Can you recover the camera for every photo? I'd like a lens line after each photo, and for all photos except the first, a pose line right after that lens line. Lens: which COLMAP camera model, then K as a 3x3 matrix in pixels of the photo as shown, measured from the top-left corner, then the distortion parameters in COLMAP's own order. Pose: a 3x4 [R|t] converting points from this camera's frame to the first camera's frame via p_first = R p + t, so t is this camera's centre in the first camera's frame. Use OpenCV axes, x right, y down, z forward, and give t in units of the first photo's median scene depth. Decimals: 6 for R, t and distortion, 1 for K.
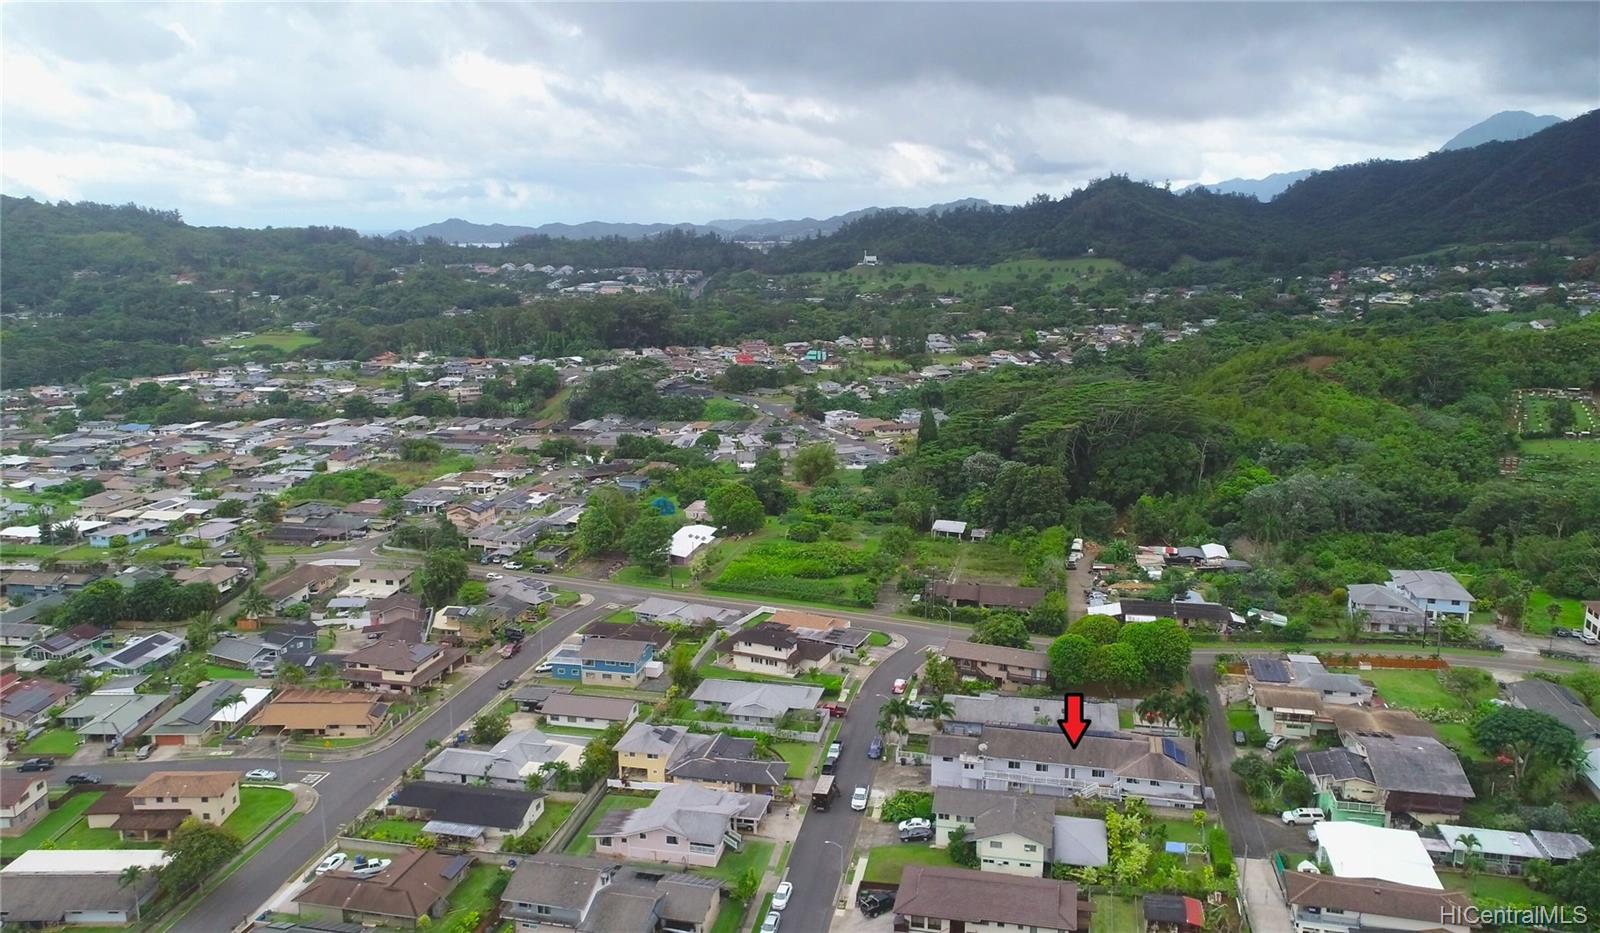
lens RADIAL K [[1126.5, 0, 800.0], [0, 1126.5, 466.5], [0, 0, 1]] dist [-0.000934, -0.000401]
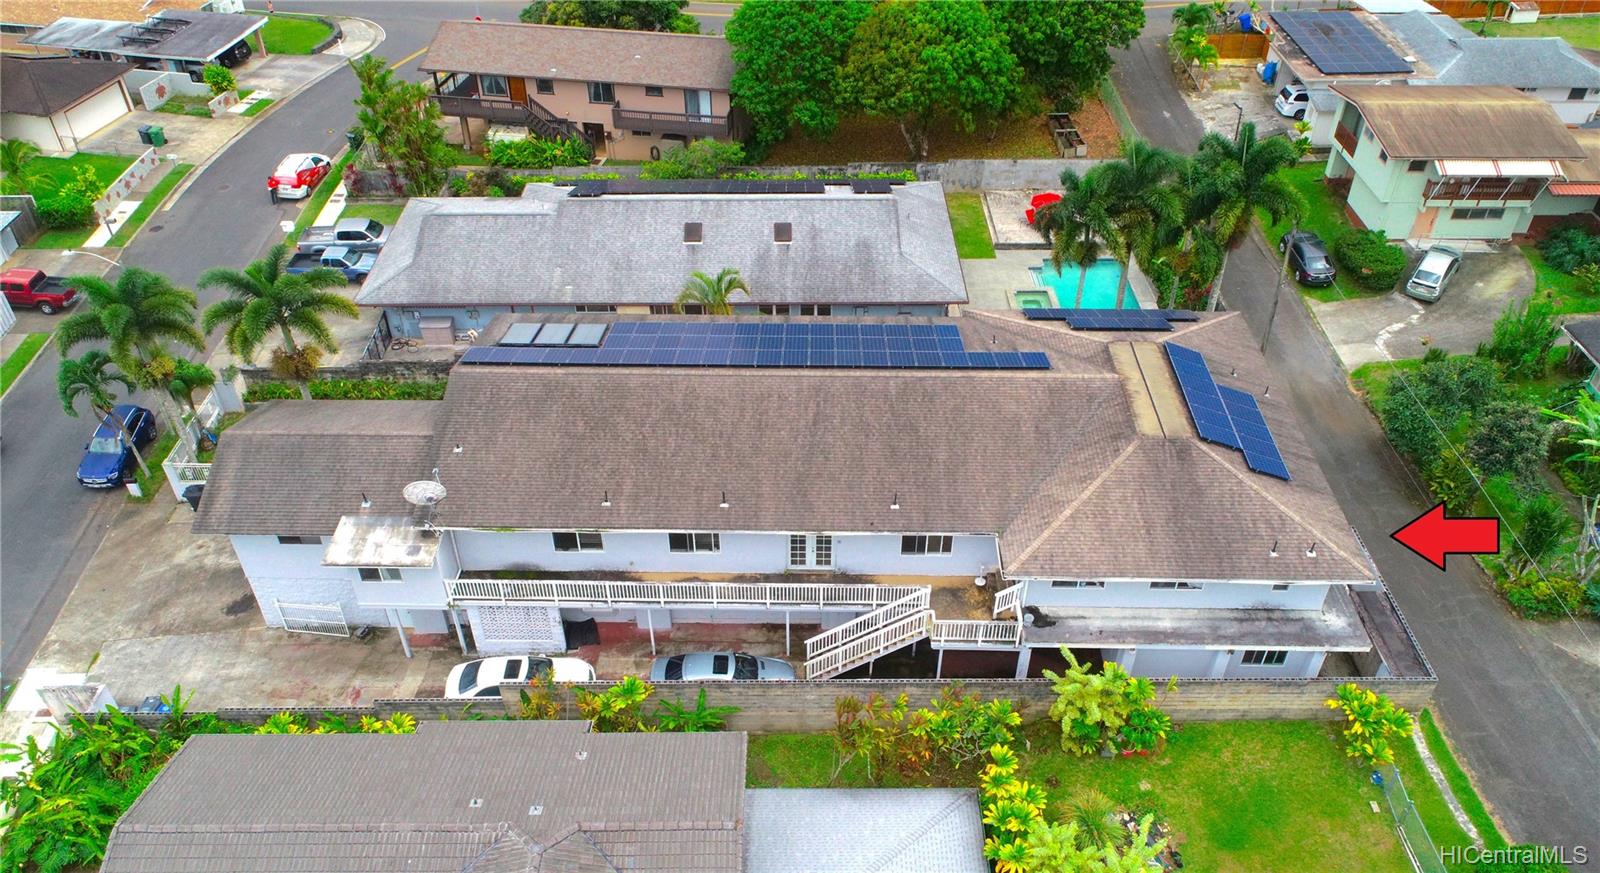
lens RADIAL K [[1094.2, 0, 800.0], [0, 1094.2, 436.5], [0, 0, 1]] dist [-0.004601, -0.002982]
pose [[0.970348, -0.144413, 0.193828, 0.165233], [0.035106, 0.877597, 0.478111, 0.119250], [-0.239149, -0.457130, 0.856645, 0.685503]]
